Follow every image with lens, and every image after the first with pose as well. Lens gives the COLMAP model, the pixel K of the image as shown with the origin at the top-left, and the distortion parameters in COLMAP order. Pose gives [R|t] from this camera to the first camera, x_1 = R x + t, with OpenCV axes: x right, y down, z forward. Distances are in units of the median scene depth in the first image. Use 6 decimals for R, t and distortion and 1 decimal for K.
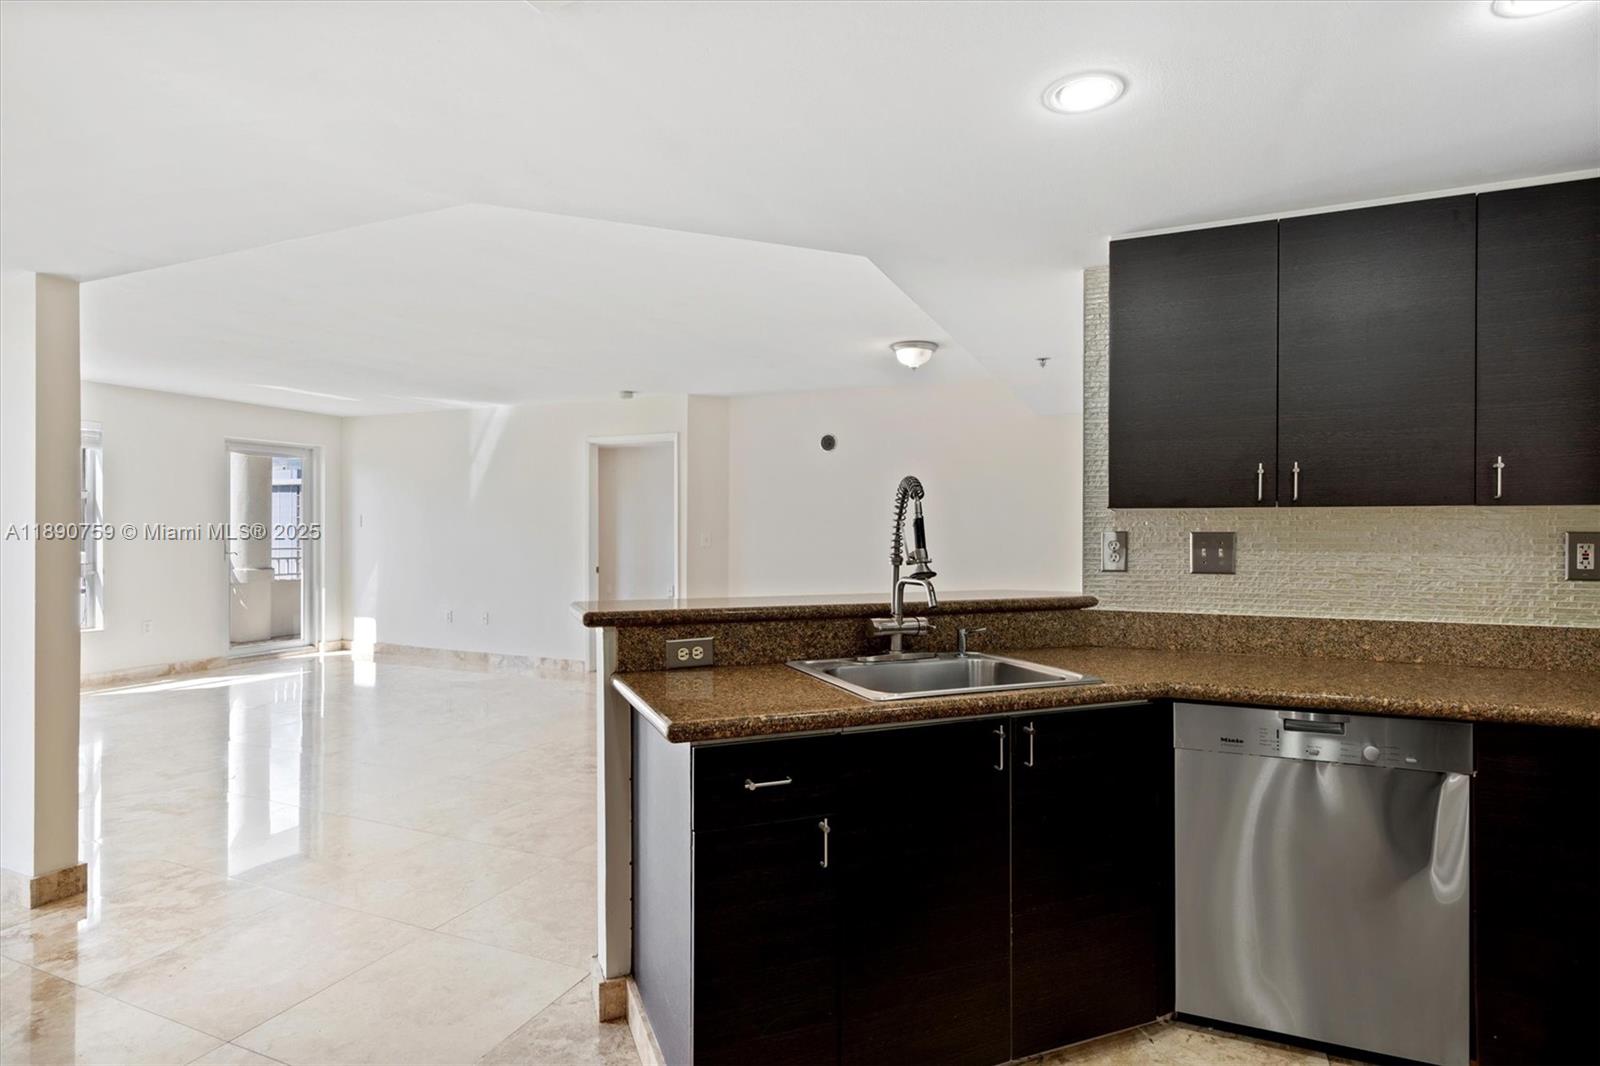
lens RADIAL K [[824.8, 0, 800.0], [0, 824.8, 533.0], [0, 0, 1]] dist [0.002875, 0.000484]
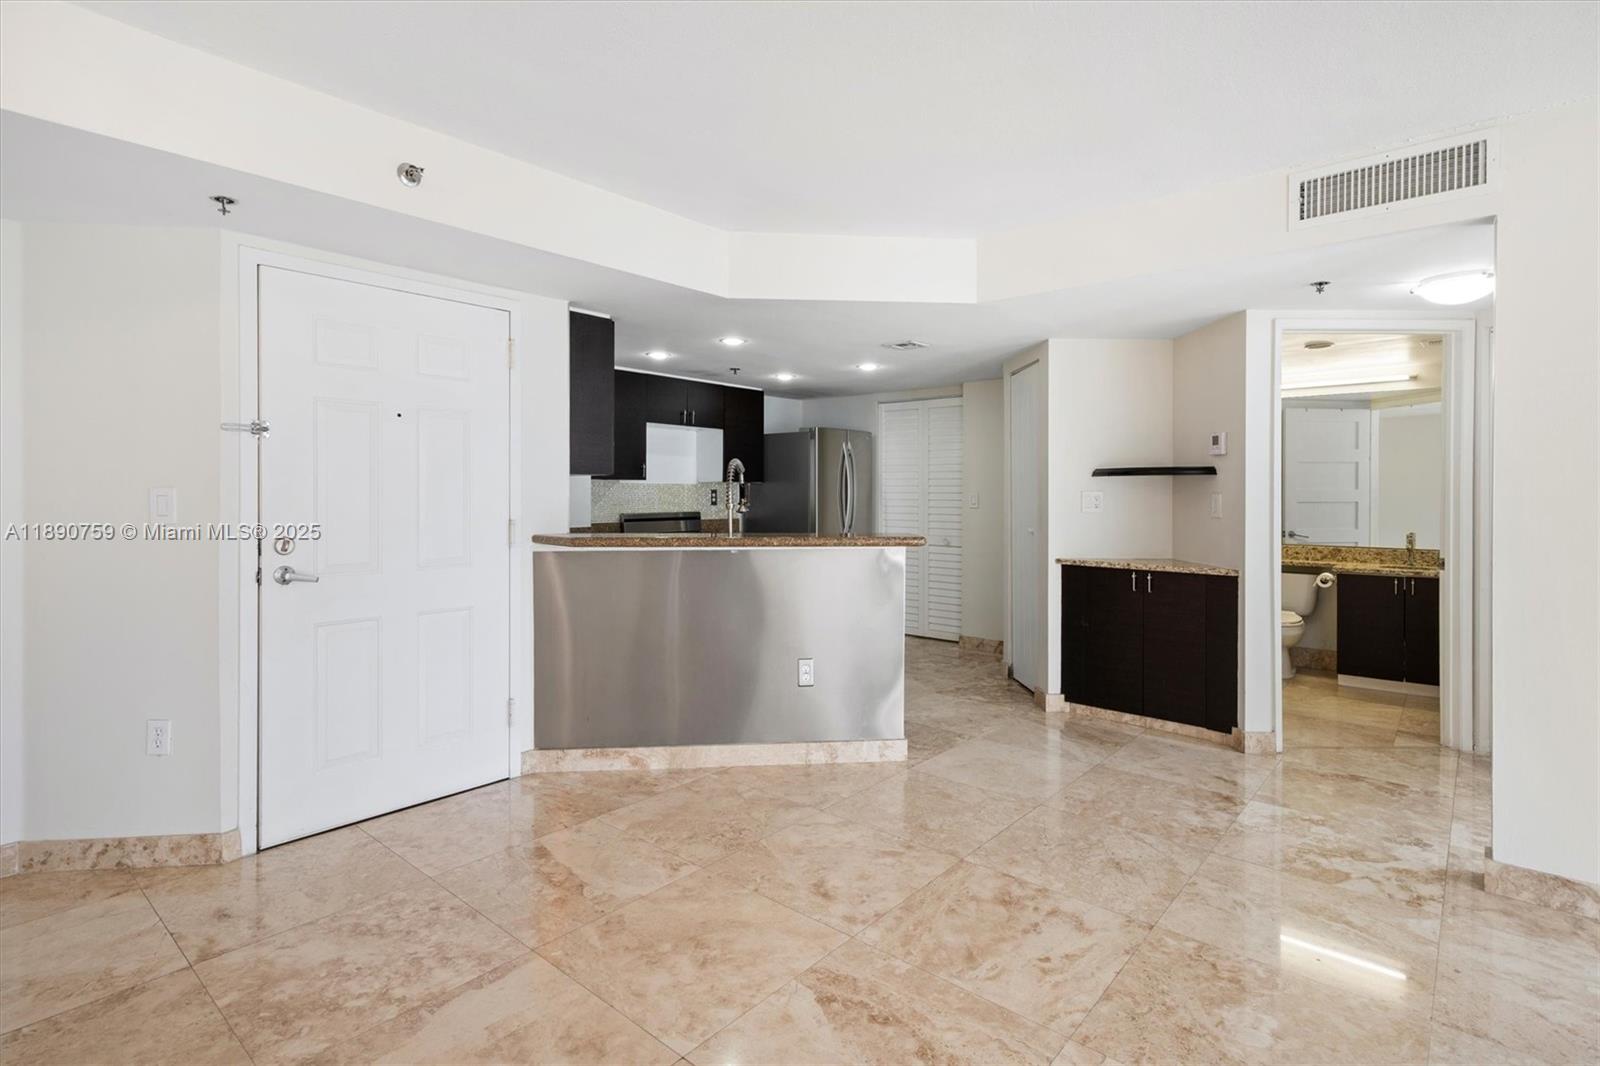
lens RADIAL K [[788.8, 0, 802.7], [0, 788.8, 497.1], [0, 0, 1]] dist [0.007085, -0.000065]
pose [[-0.956296, -0.007031, 0.292314, -0.318611], [-0.005329, 0.999964, 0.006618, 0.002800], [-0.292350, 0.004771, -0.956299, 1.602859]]
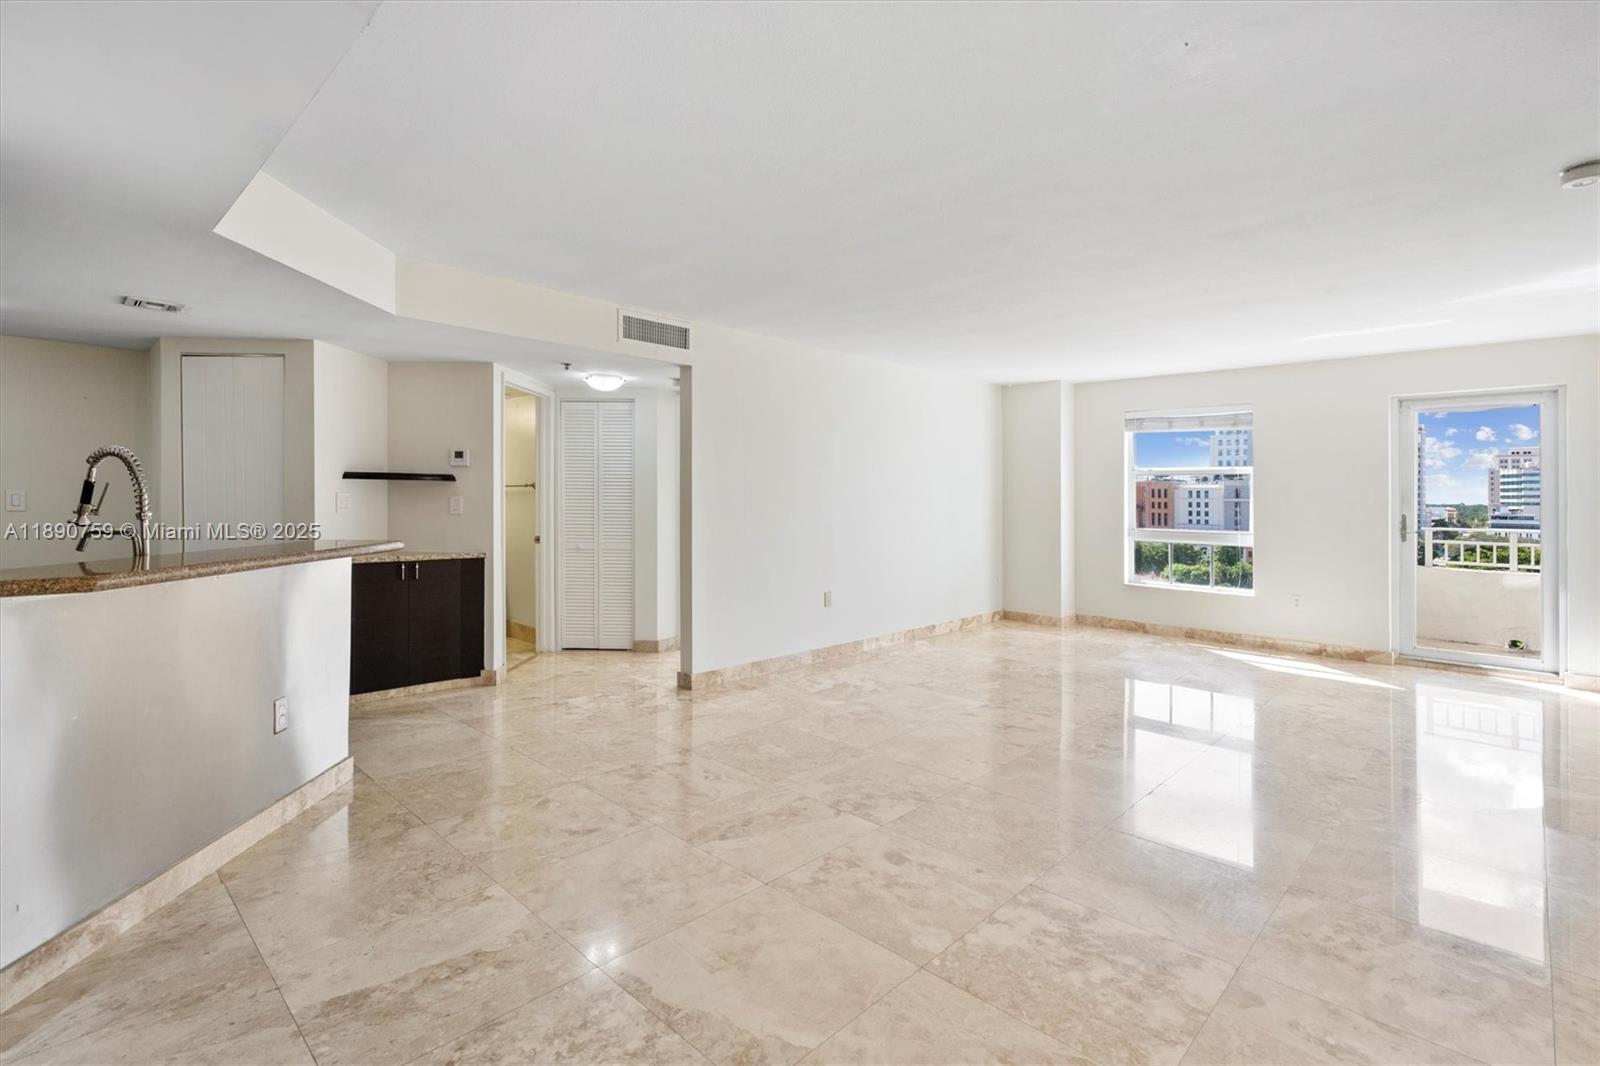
lens RADIAL K [[752.8, 0, 808.1], [0, 752.8, 483.3], [0, 0, 1]] dist [0.001636, -0.000095]
pose [[-0.339599, -0.024066, -0.940262, 0.515620], [-0.015378, 0.999681, -0.020033, -0.003229], [0.940445, 0.007656, -0.339861, 1.433314]]
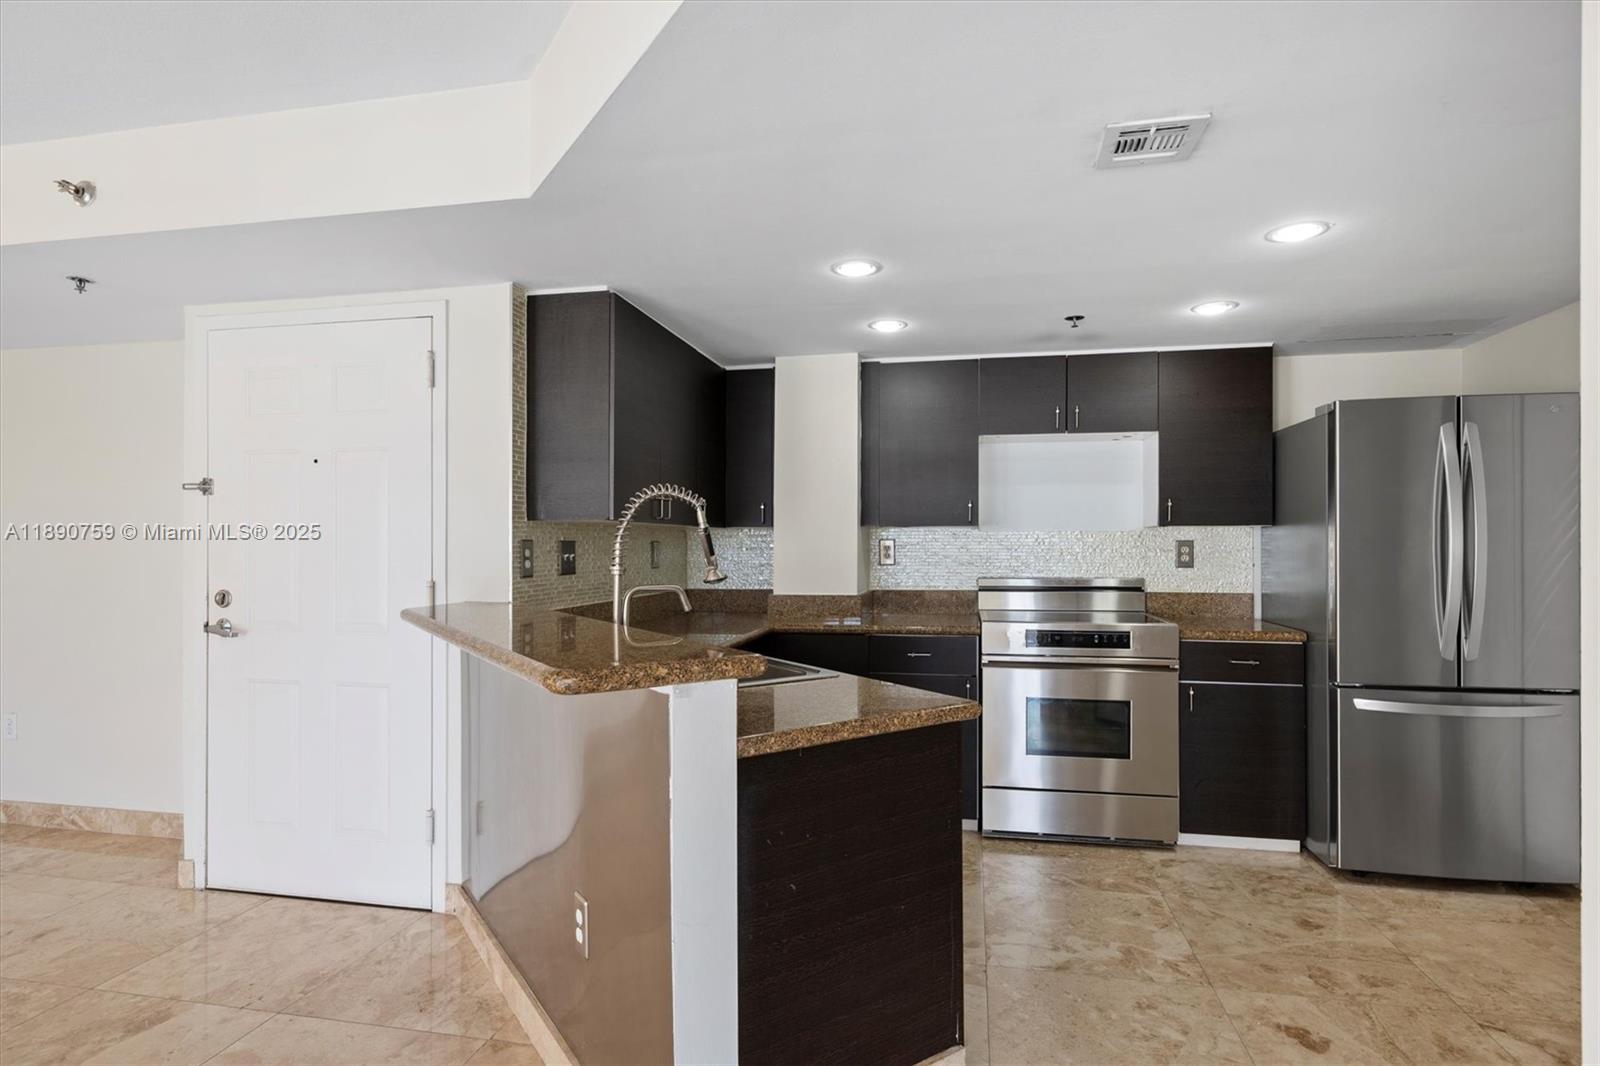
lens RADIAL K [[835.9, 0, 801.8], [0, 835.9, 541.1], [0, 0, 1]] dist [0.005038, 0.000655]
pose [[-0.206609, 0.002910, 0.978419, -0.546680], [0.000434, 0.999996, -0.002882, 0.003015], [-0.978424, -0.000171, -0.206609, 0.637476]]
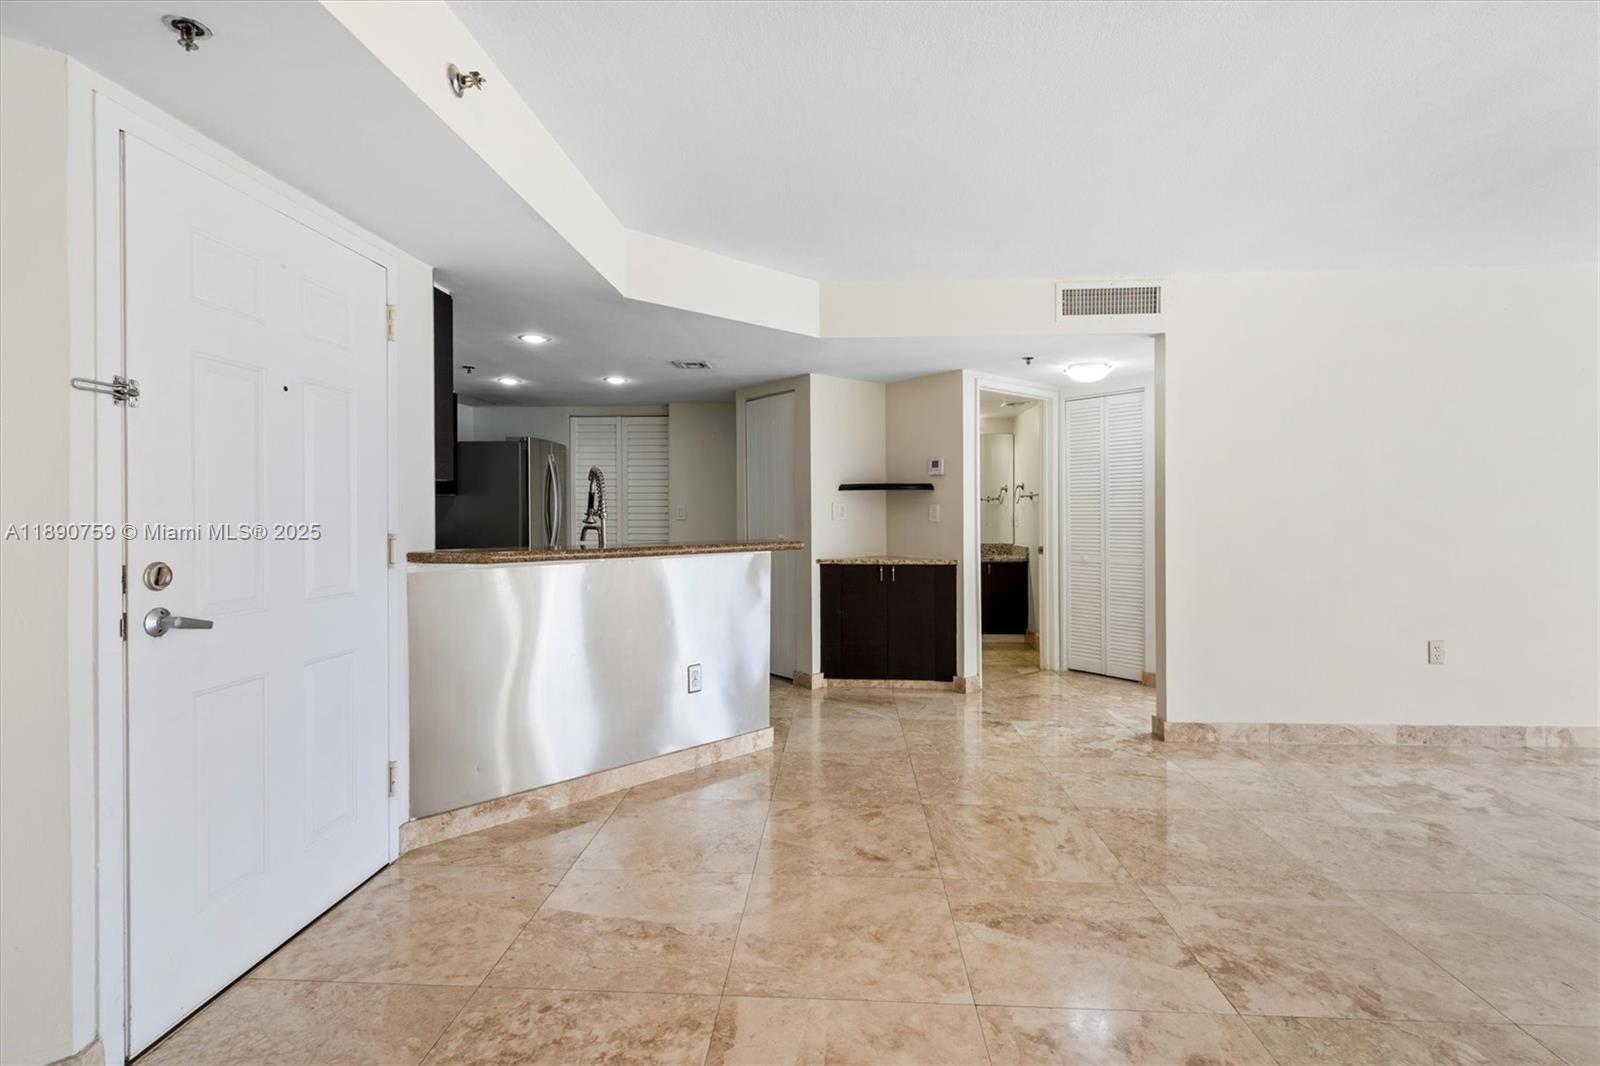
lens RADIAL K [[743.3, 0, 799.3], [0, 743.3, 513.4], [0, 0, 1]] dist [0.001240, 0.000171]
pose [[-0.938266, 0.000447, -0.345915, 0.164892], [-0.000098, 0.999999, 0.001559, 0.017472], [0.345915, 0.001497, -0.938265, 1.591004]]
